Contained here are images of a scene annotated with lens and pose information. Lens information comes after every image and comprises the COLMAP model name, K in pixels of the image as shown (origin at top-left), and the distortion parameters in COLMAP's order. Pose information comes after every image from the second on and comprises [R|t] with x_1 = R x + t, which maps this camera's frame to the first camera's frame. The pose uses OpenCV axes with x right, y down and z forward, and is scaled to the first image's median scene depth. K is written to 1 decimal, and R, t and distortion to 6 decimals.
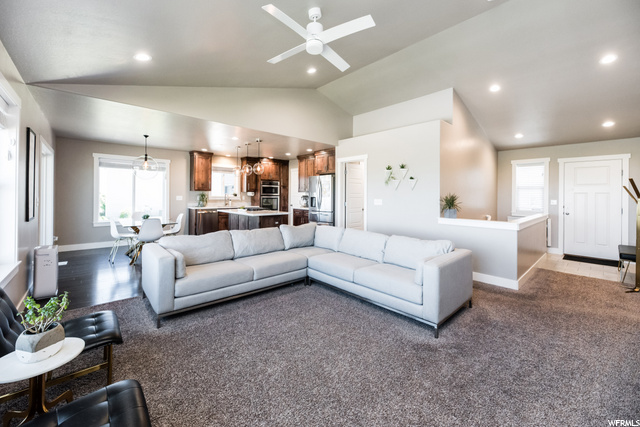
lens RADIAL K [[260.2, 0, 330.9], [0, 260.2, 194.4], [0, 0, 1]] dist [-0.000814, -0.000041]
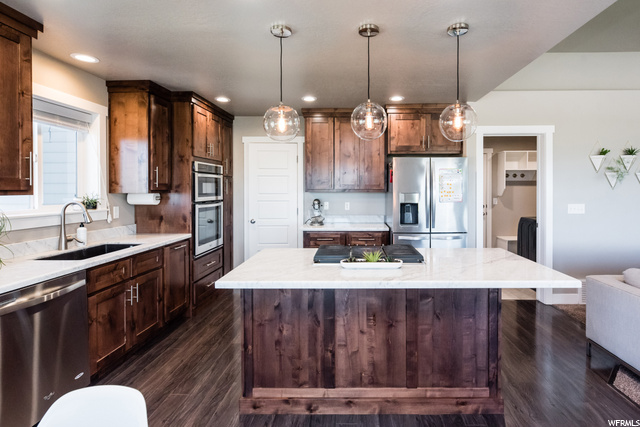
lens RADIAL K [[298.2, 0, 356.2], [0, 298.2, 189.7], [0, 0, 1]] dist [-0.001292, 0.000182]
pose [[0.684967, -0.015130, 0.728417, -0.453036], [0.007694, 0.999879, 0.013534, -0.018537], [-0.728533, -0.003666, 0.685001, 0.621256]]
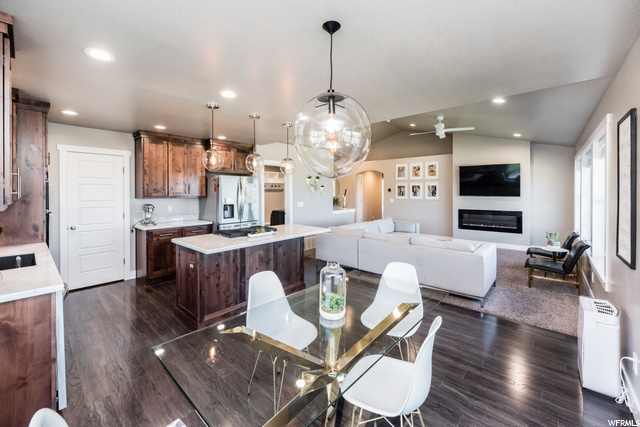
lens RADIAL K [[259.4, 0, 297.7], [0, 259.4, 189.6], [0, 0, 1]] dist [-0.000744, -0.000074]
pose [[-0.052379, -0.003033, 0.998623, -0.704735], [0.000505, 0.999995, 0.003064, -0.029149], [-0.998627, 0.000665, -0.052377, 0.742577]]
